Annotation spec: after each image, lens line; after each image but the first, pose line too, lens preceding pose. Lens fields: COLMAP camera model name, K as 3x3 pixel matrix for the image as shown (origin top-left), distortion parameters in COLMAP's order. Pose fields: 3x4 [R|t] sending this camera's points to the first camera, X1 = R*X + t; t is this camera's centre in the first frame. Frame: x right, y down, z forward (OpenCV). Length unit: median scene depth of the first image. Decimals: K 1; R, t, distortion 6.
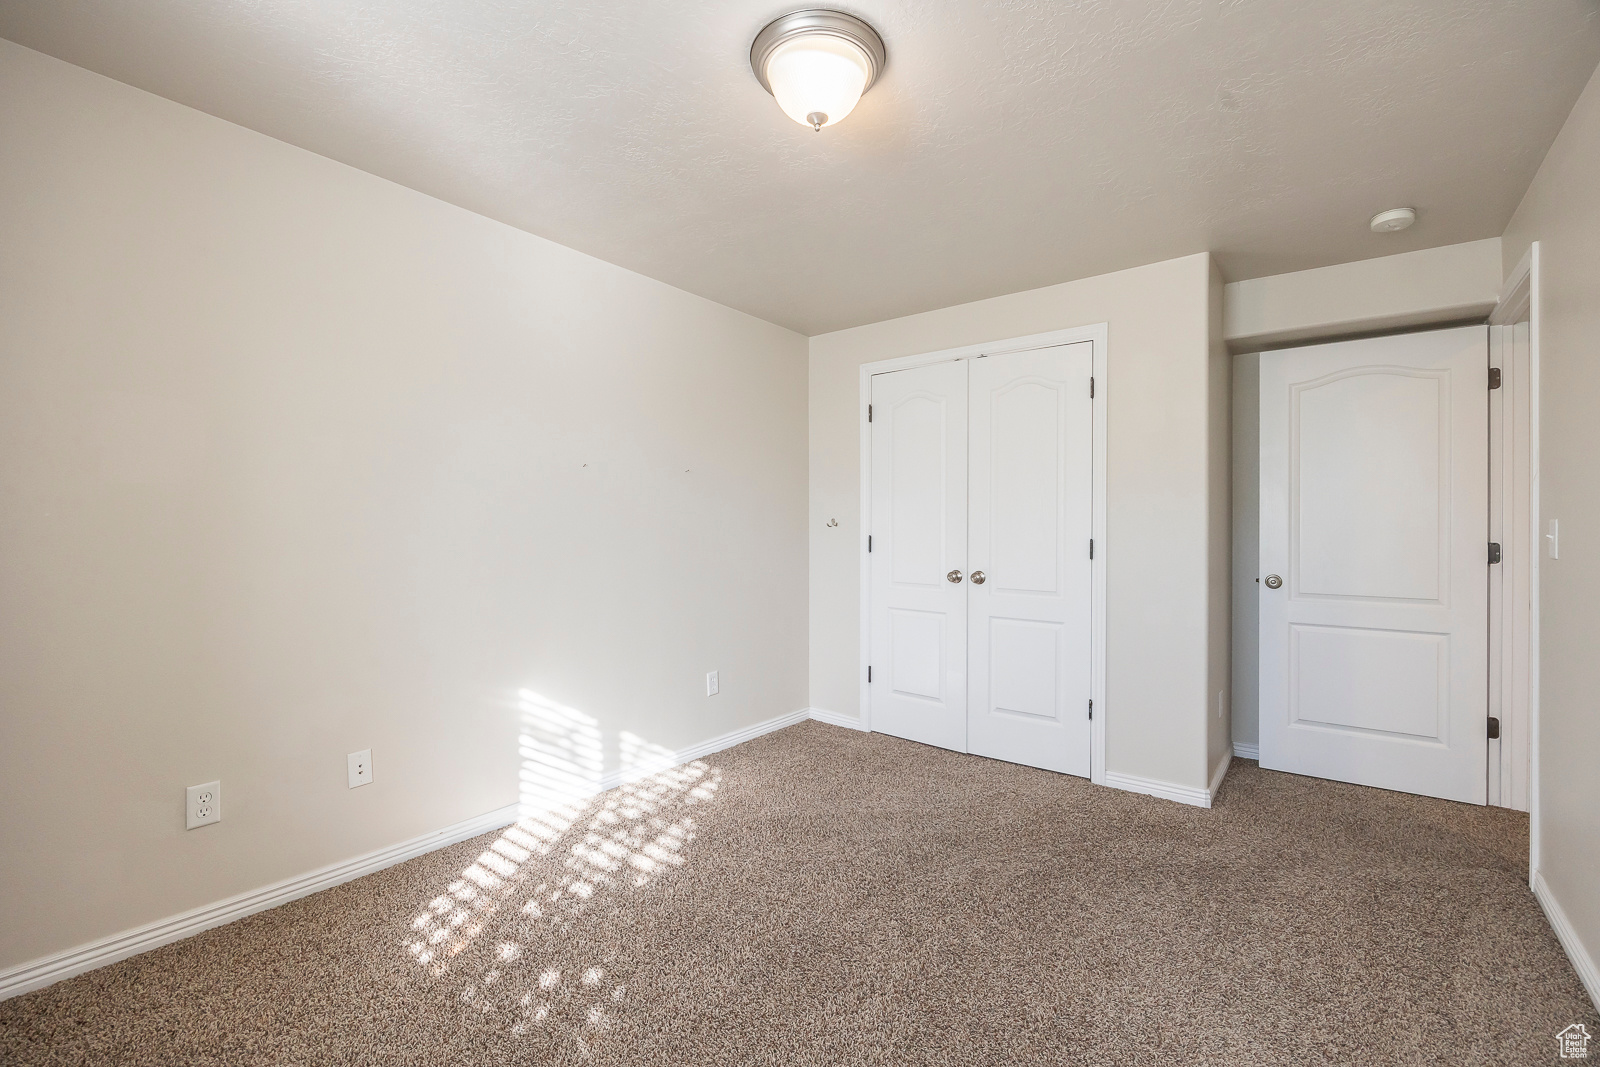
lens RADIAL K [[703.6, 0, 803.2], [0, 703.6, 527.0], [0, 0, 1]] dist [-0.021198, -0.000204]
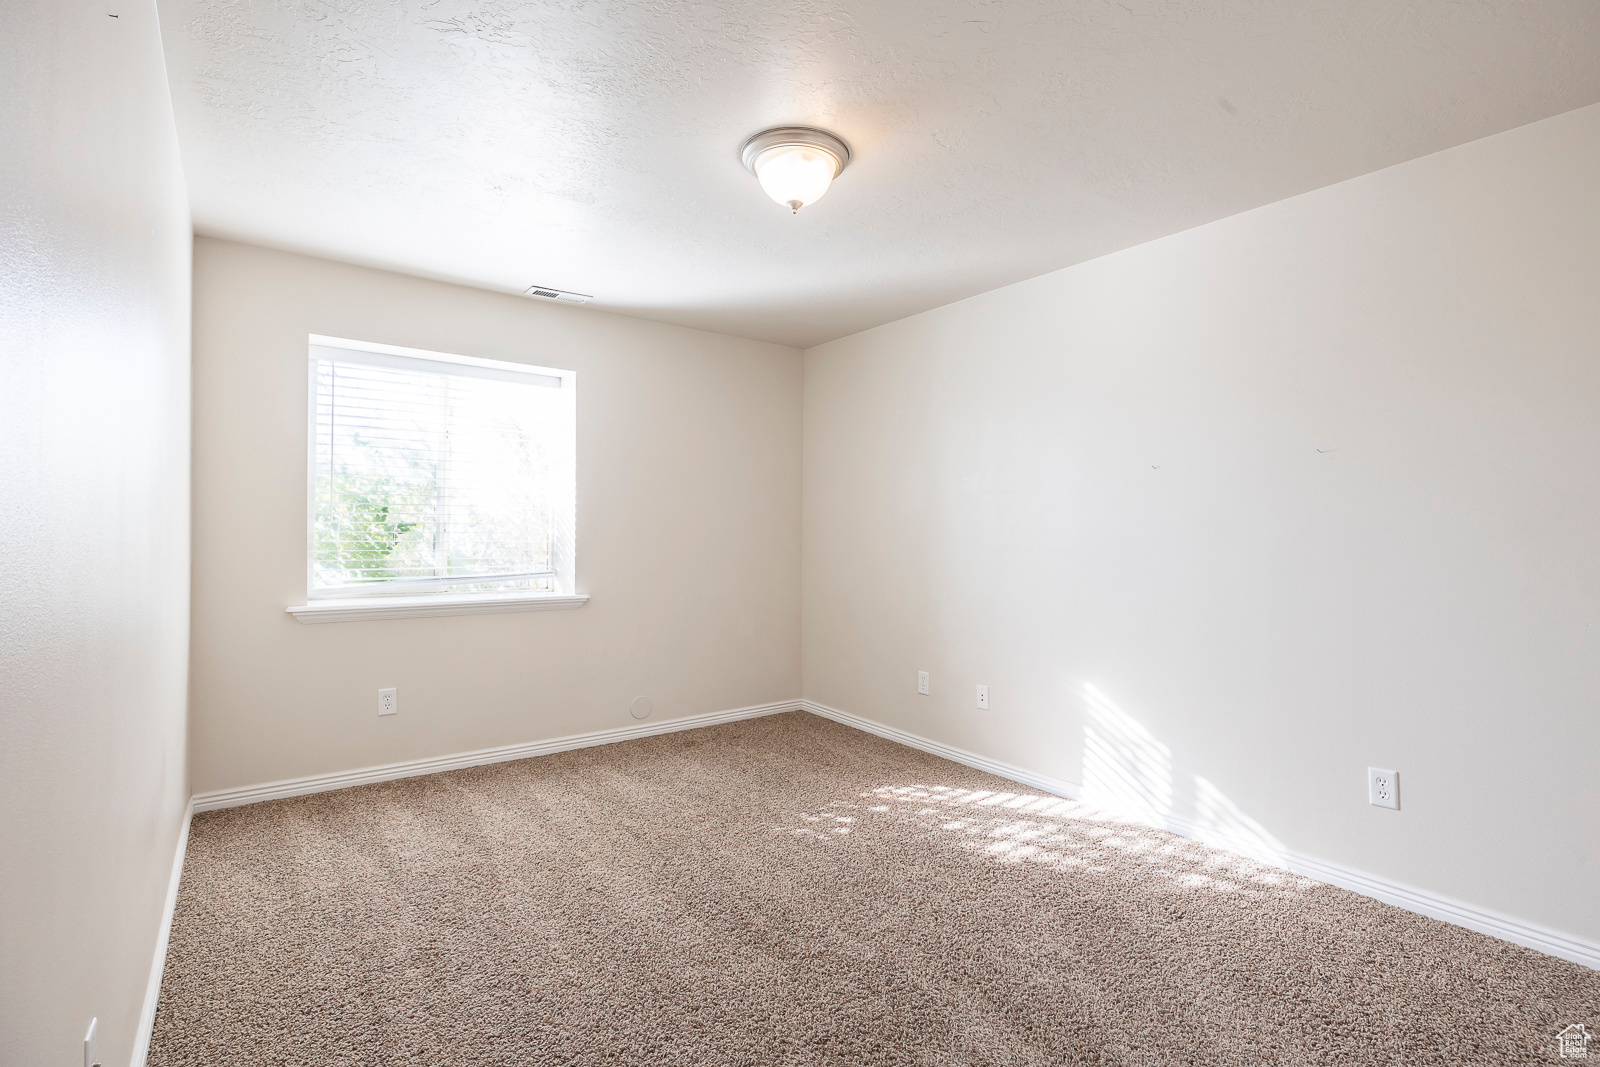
lens RADIAL K [[752.5, 0, 804.5], [0, 752.5, 535.9], [0, 0, 1]] dist [0.016276, 0.000133]
pose [[-0.297746, -0.014856, -0.954530, 0.851953], [-0.003350, 0.999889, -0.014516, 0.022937], [0.954639, -0.001124, -0.297763, 0.934349]]
